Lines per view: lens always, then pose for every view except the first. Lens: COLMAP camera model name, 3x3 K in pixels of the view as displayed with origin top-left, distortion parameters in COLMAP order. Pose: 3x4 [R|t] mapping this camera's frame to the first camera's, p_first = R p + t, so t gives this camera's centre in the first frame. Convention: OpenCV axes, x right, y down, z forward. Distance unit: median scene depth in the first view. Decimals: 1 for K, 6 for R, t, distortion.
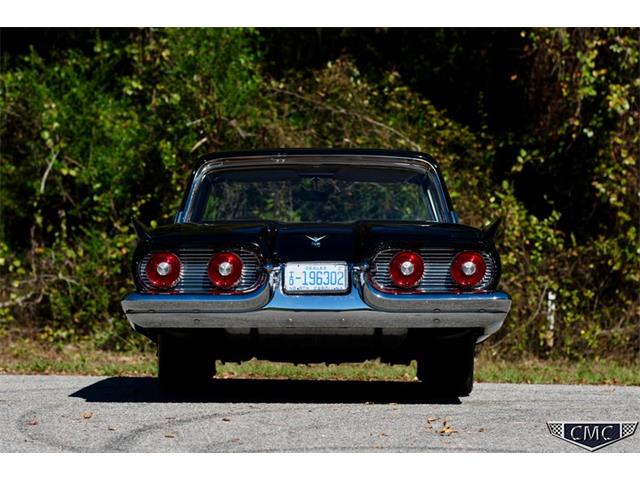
lens RADIAL K [[2193.2, 0, 297.0], [0, 2193.2, 242.3], [0, 0, 1]] dist [0.094420, 0.000000]
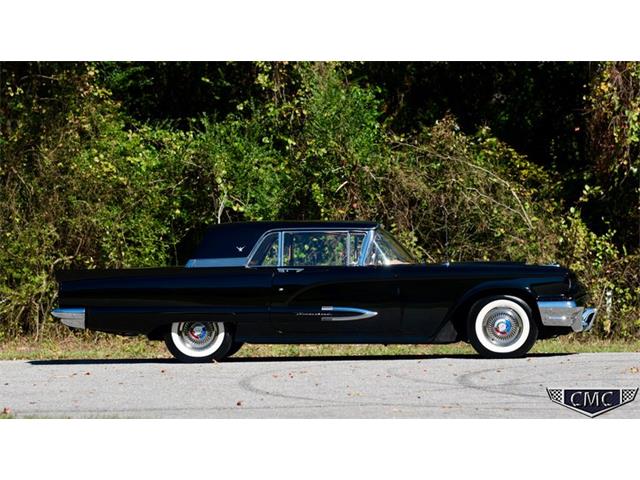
lens RADIAL K [[2478.5, 0, 336.1], [0, 2478.5, 237.4], [0, 0, 1]] dist [0.060726, 0.000000]
pose [[0.998591, -0.026431, 0.046017, -0.116073], [0.026259, 0.999646, 0.004330, -0.020122], [-0.046115, -0.003116, 0.998931, -0.482941]]
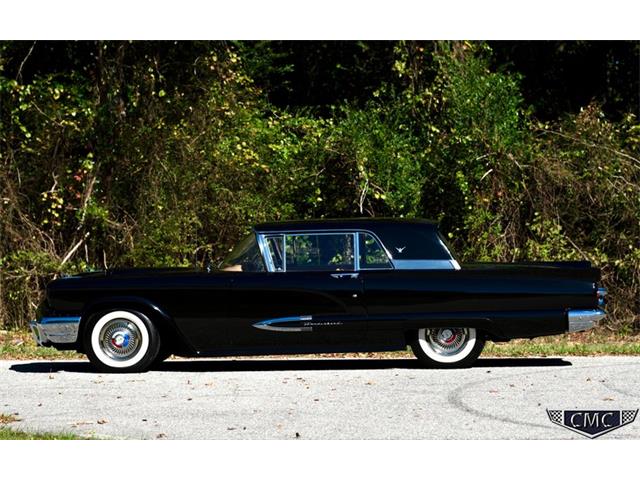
lens RADIAL K [[2193.2, 0, 322.9], [0, 2193.2, 240.7], [0, 0, 1]] dist [0.094420, 0.000000]
pose [[0.999564, -0.025123, 0.015482, -0.161248], [0.024850, 0.999536, 0.017639, -0.030060], [-0.015918, -0.017247, 0.999725, -0.302030]]
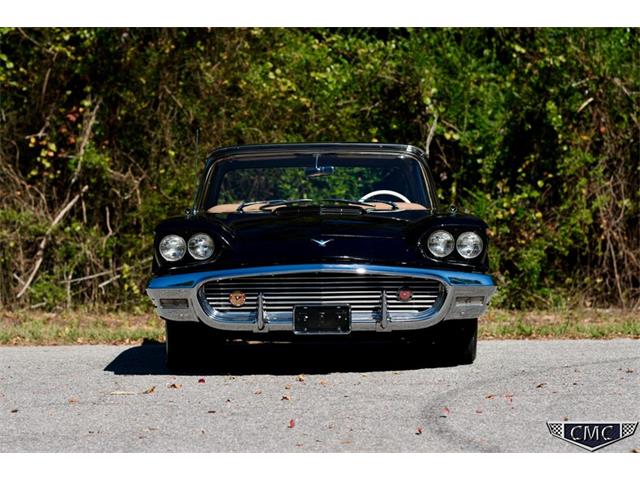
lens RADIAL K [[2193.2, 0, 319.7], [0, 2193.2, 241.7], [0, 0, 1]] dist [0.094420, 0.000000]
pose [[0.997272, -0.034726, -0.065137, -0.102230], [0.036349, 0.999053, 0.023904, -0.009644], [0.064245, -0.026207, 0.997590, -0.027878]]
